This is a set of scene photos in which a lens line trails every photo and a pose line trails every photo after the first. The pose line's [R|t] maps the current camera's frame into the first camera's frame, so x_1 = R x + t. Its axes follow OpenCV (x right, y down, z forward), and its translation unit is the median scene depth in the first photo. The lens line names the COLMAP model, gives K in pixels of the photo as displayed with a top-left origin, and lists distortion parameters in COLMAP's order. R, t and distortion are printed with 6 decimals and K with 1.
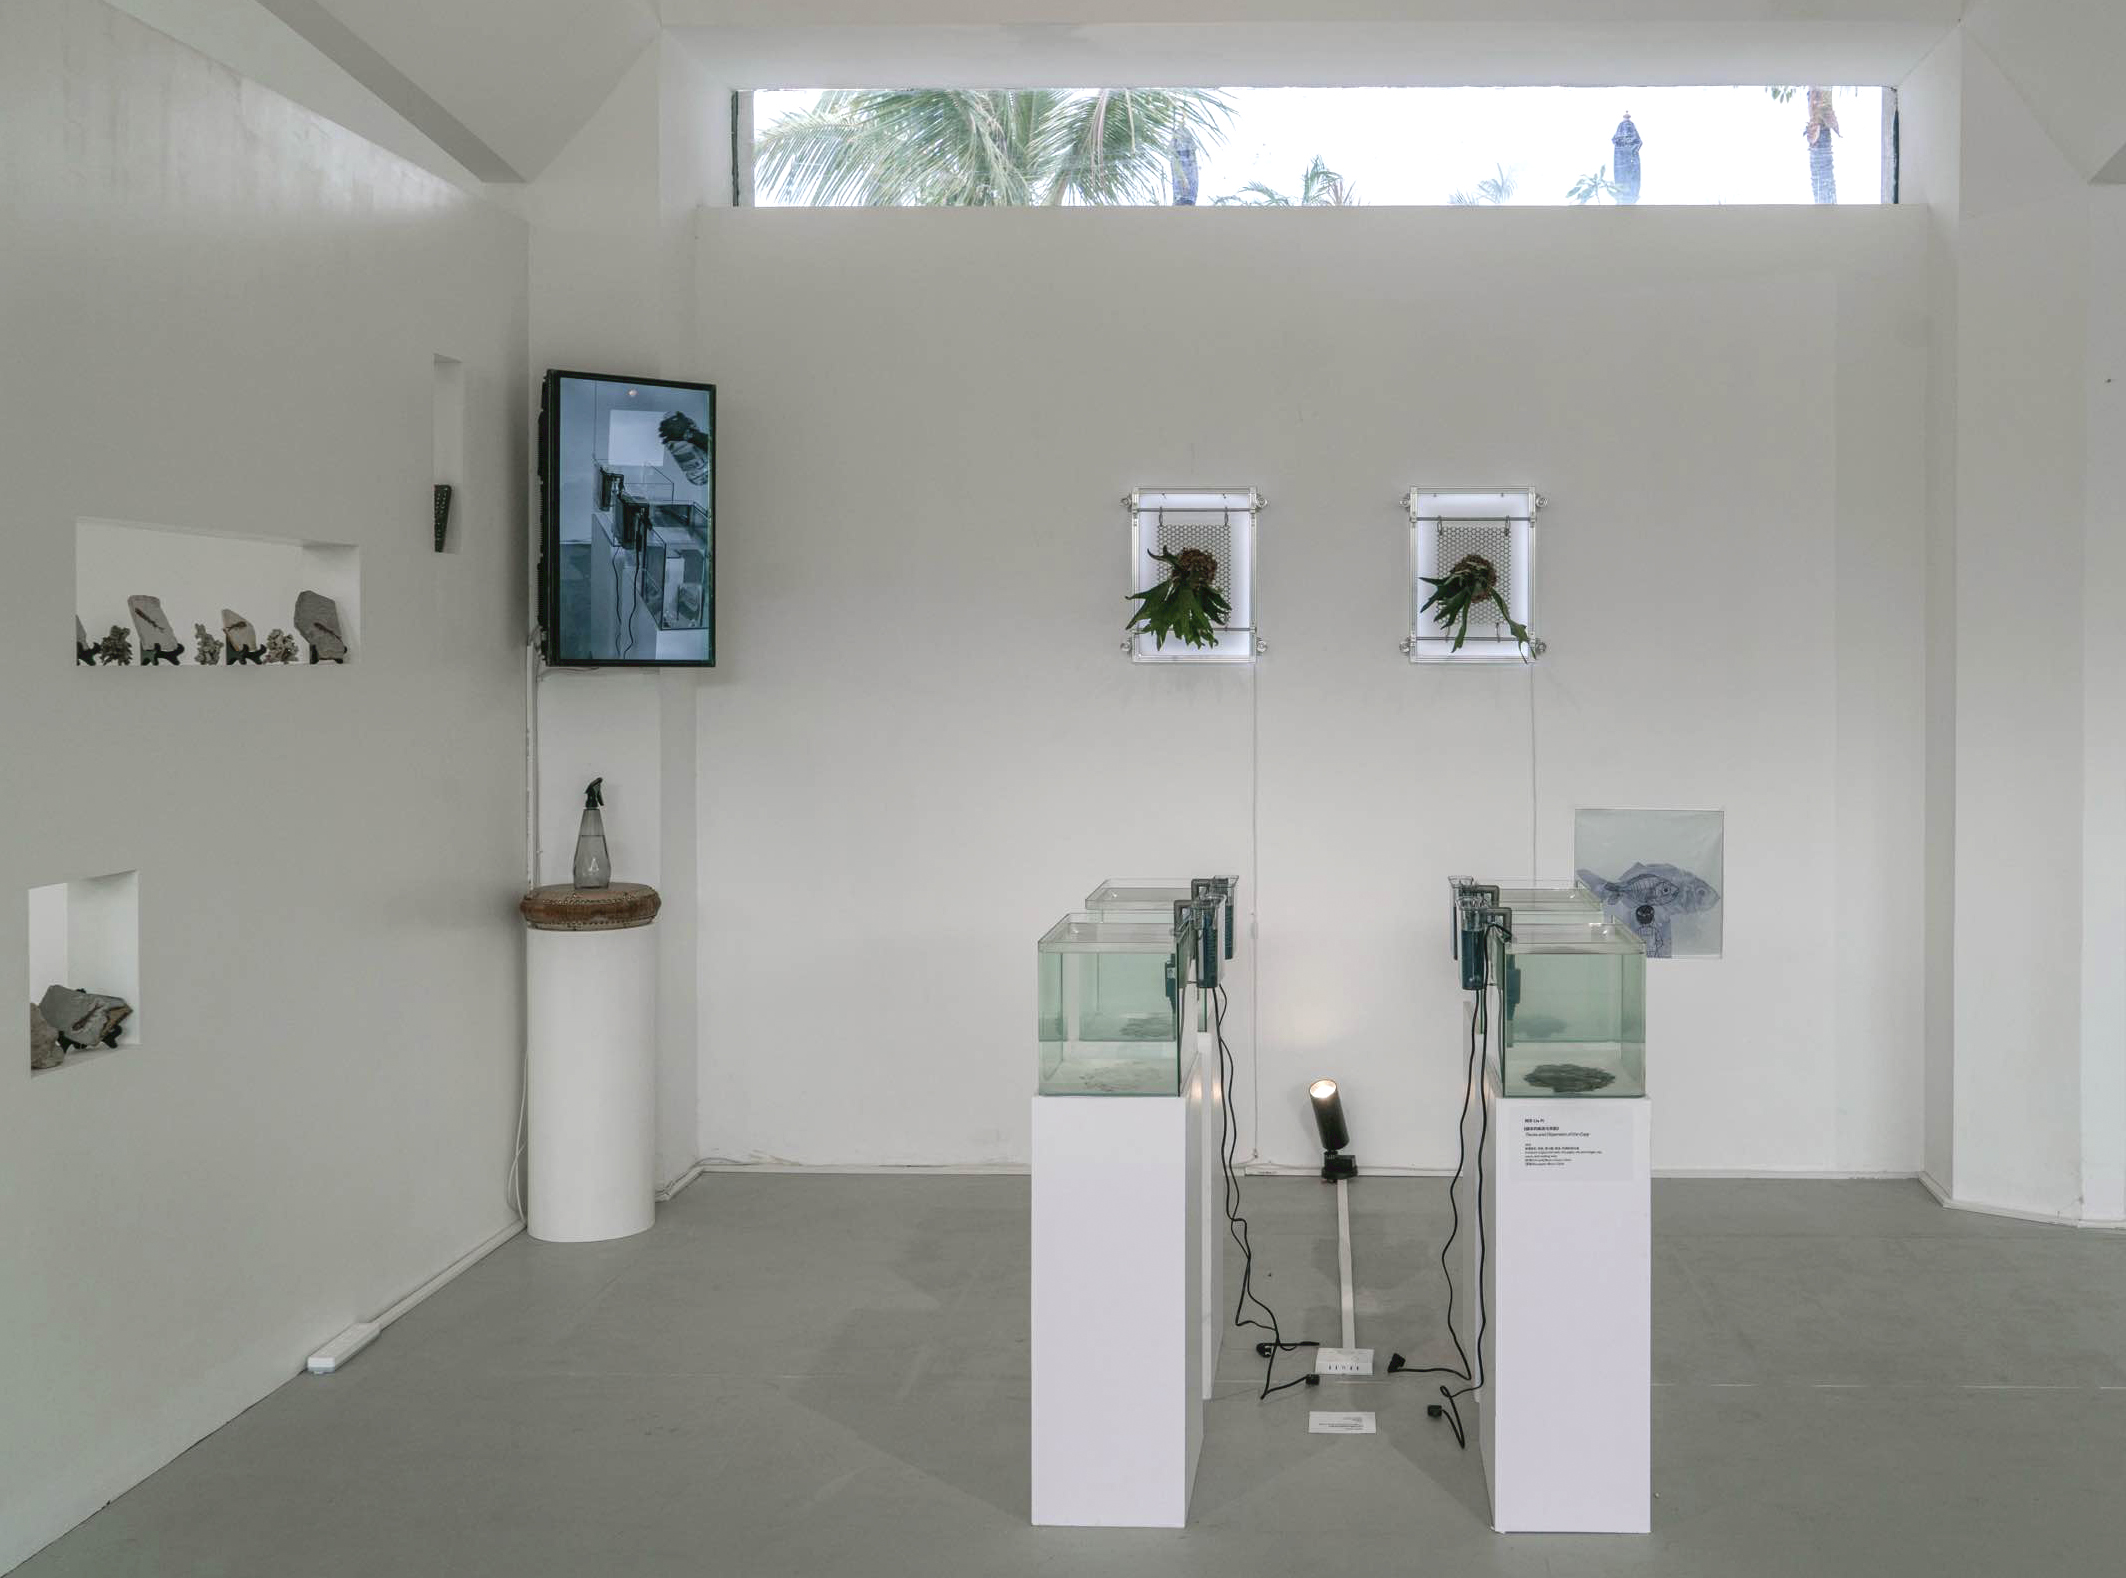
lens RADIAL K [[2137.7, 0, 1275.6], [0, 2137.7, 685.9], [0, 0, 1]] dist [0.017528, 0.000000]
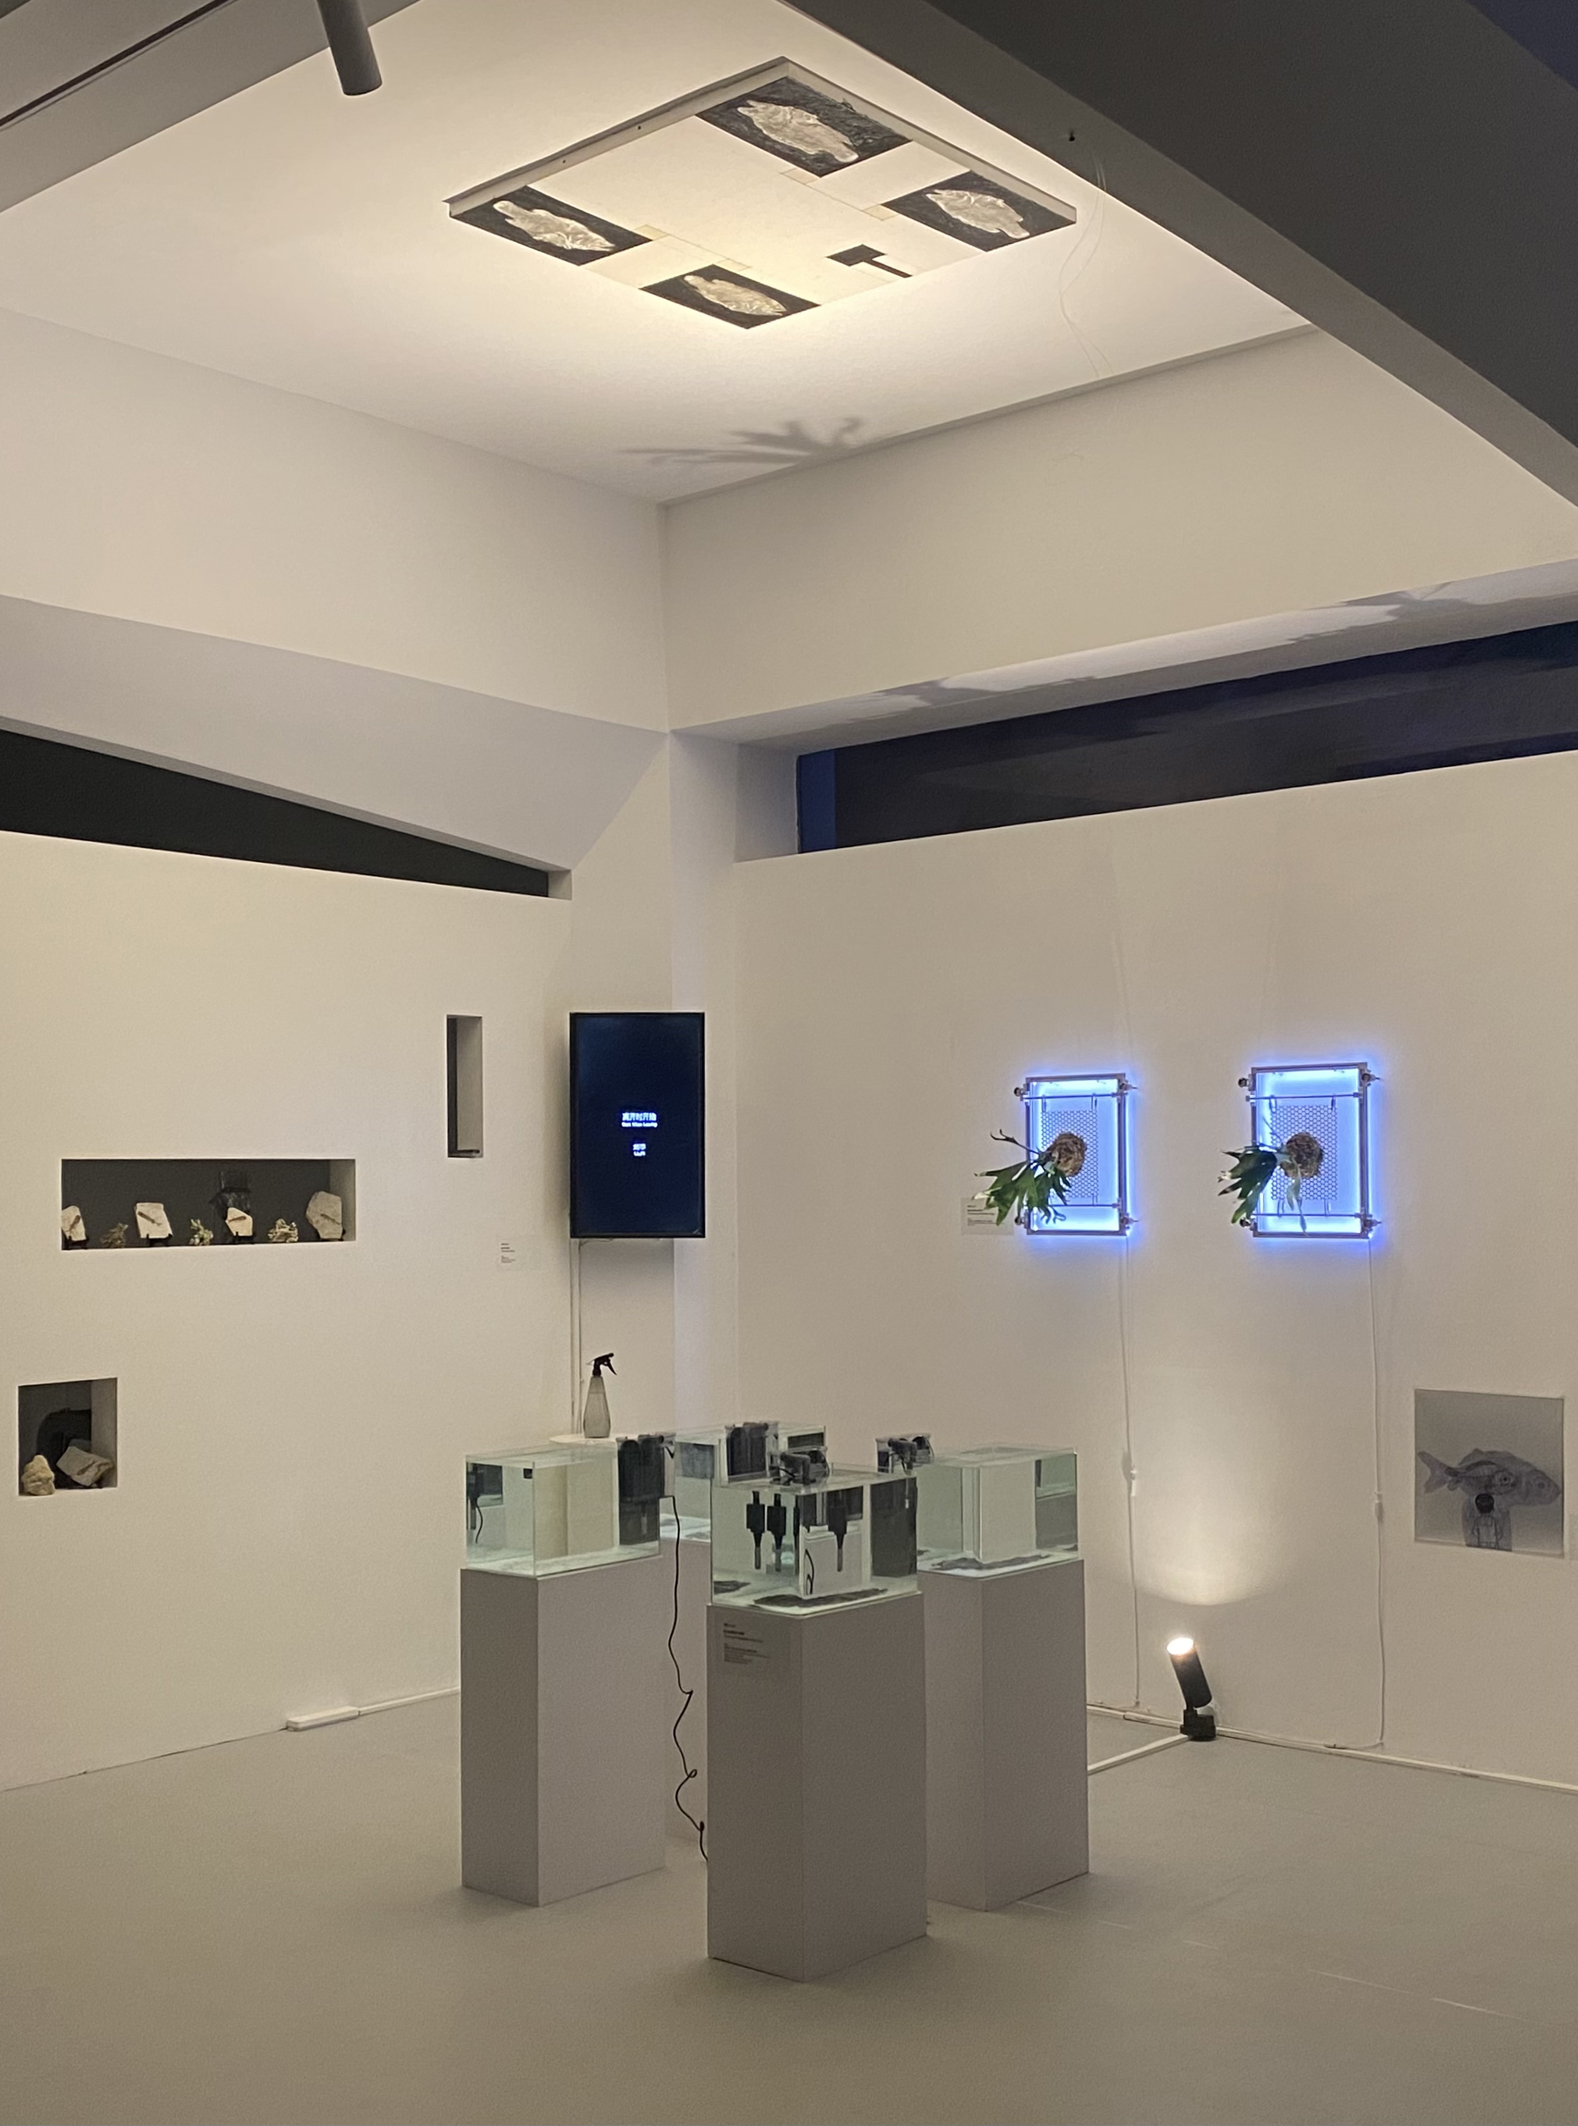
lens RADIAL K [[2271.3, 0, 630.6], [0, 2271.3, 1129.2], [0, 0, 1]] dist [0.042294, 0.000000]
pose [[0.760929, -0.027237, -0.648263, 0.553419], [-0.000611, 0.999088, -0.042695, -0.016210], [0.648835, 0.032884, 0.760218, -0.028562]]
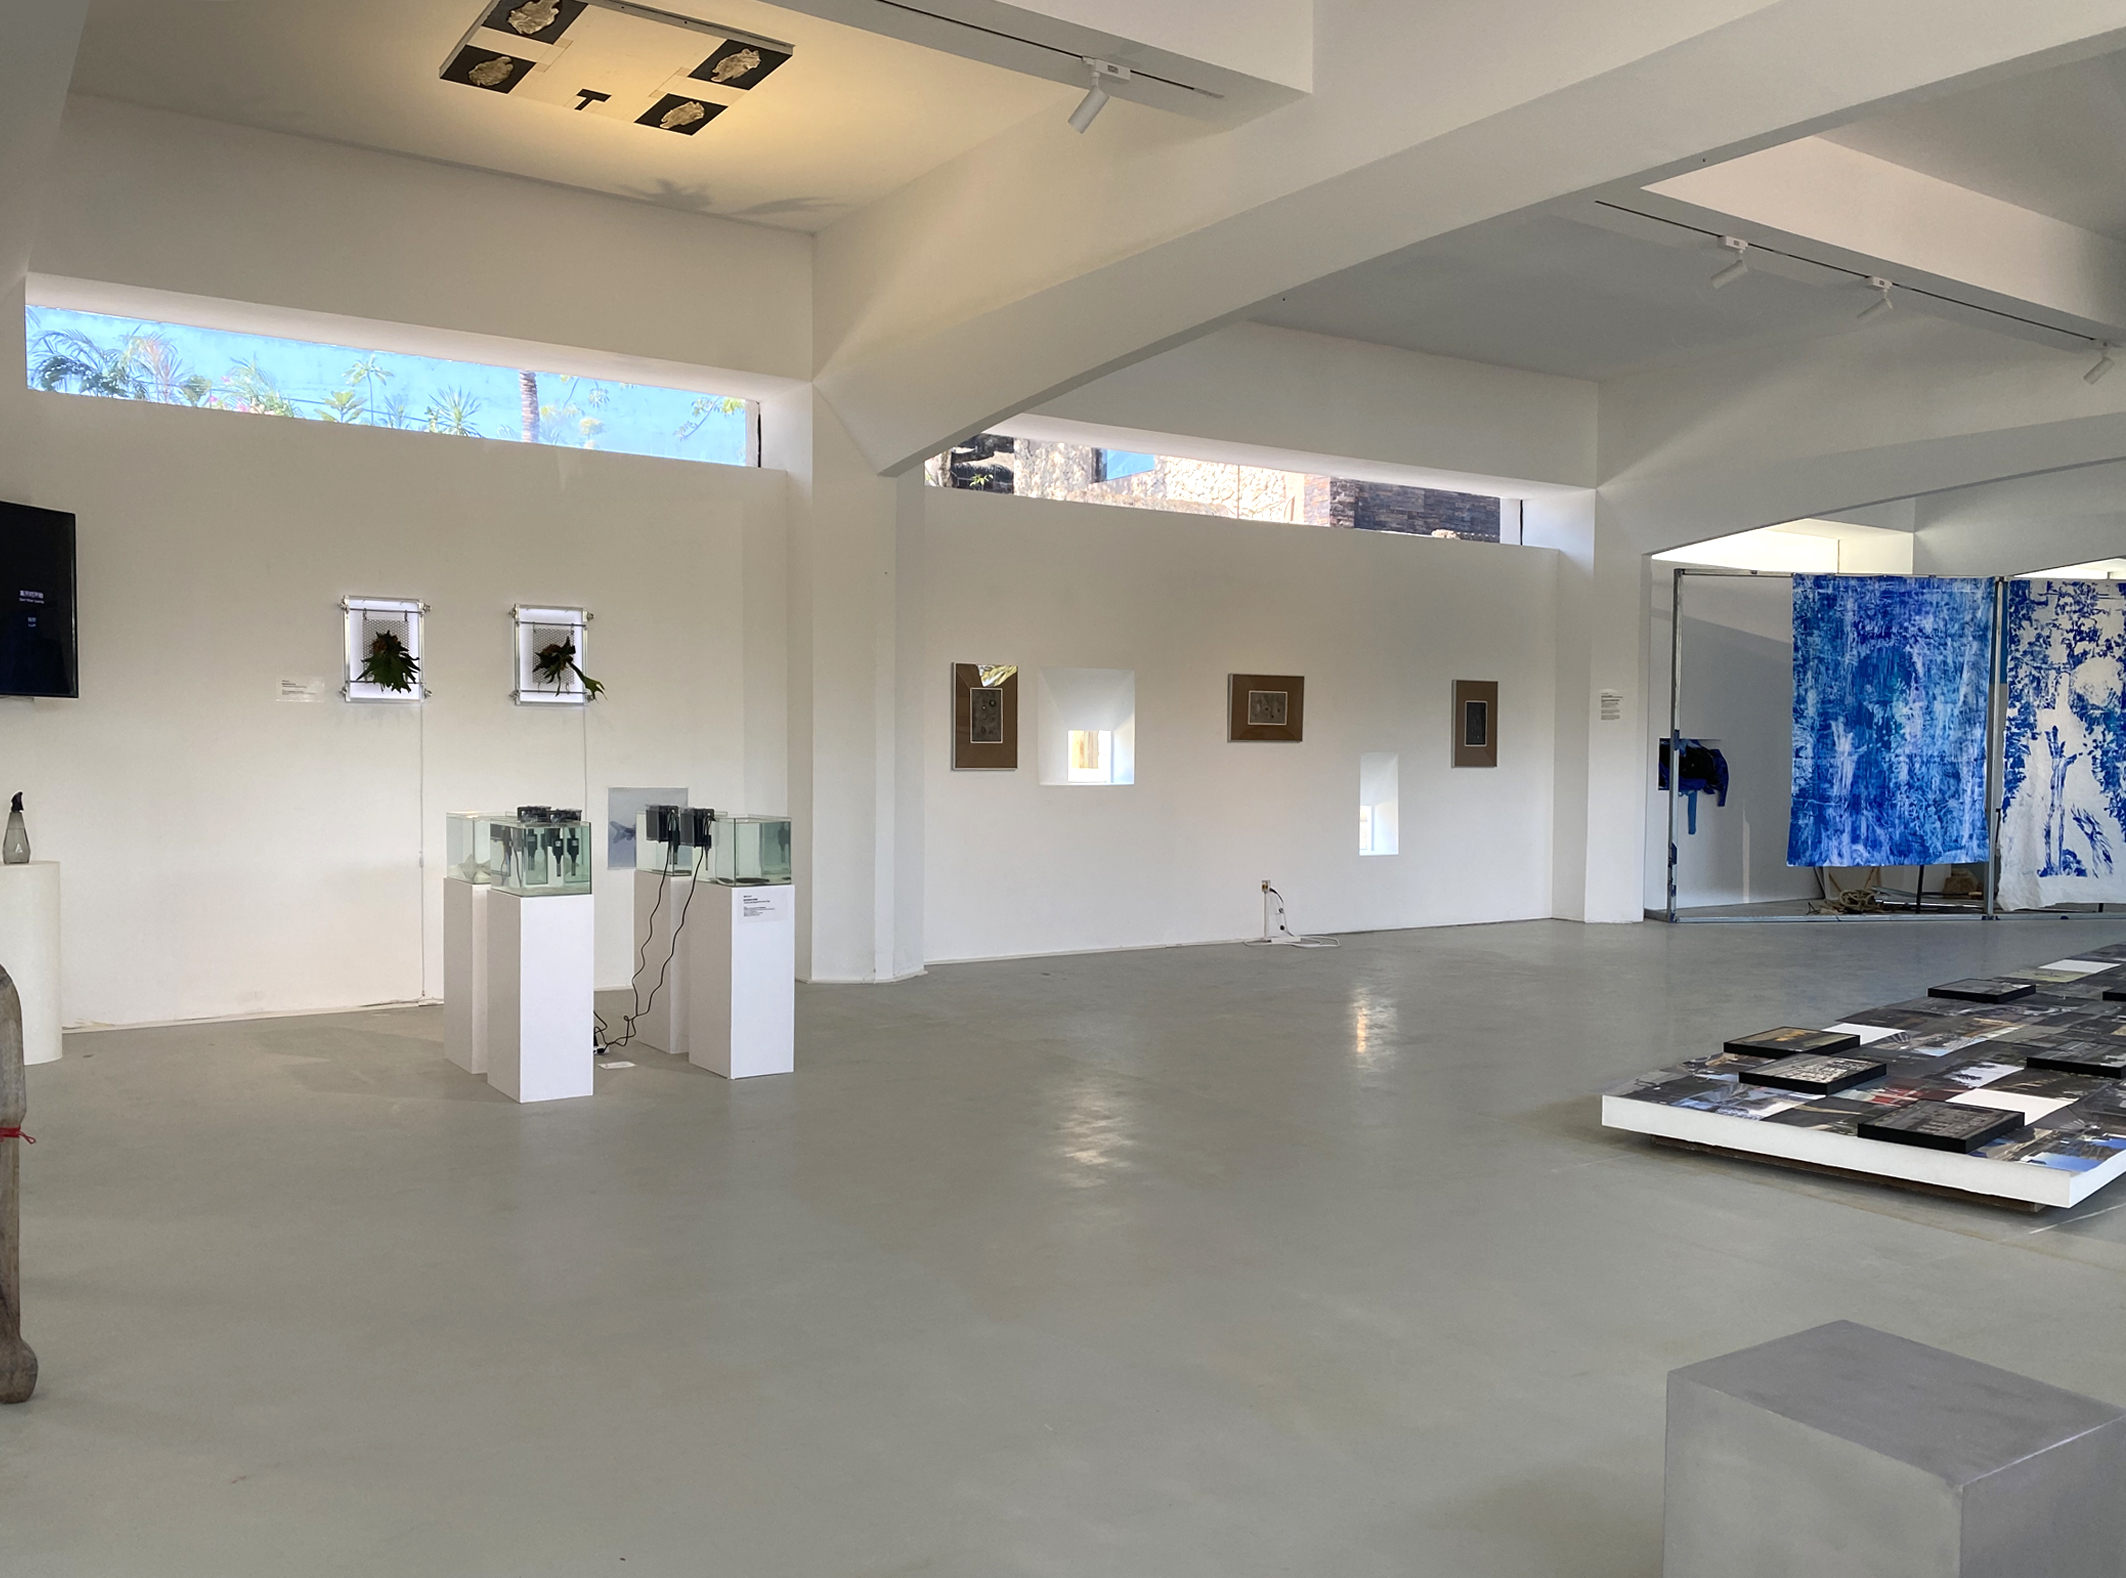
lens RADIAL K [[1700.1, 0, 986.5], [0, 1700.1, 818.1], [0, 0, 1]] dist [0.002864, -0.033287]
pose [[0.833843, -0.019751, 0.551649, -0.388228], [0.001019, 0.999413, 0.034242, 0.034773], [-0.552001, -0.027990, 0.833373, -0.374742]]
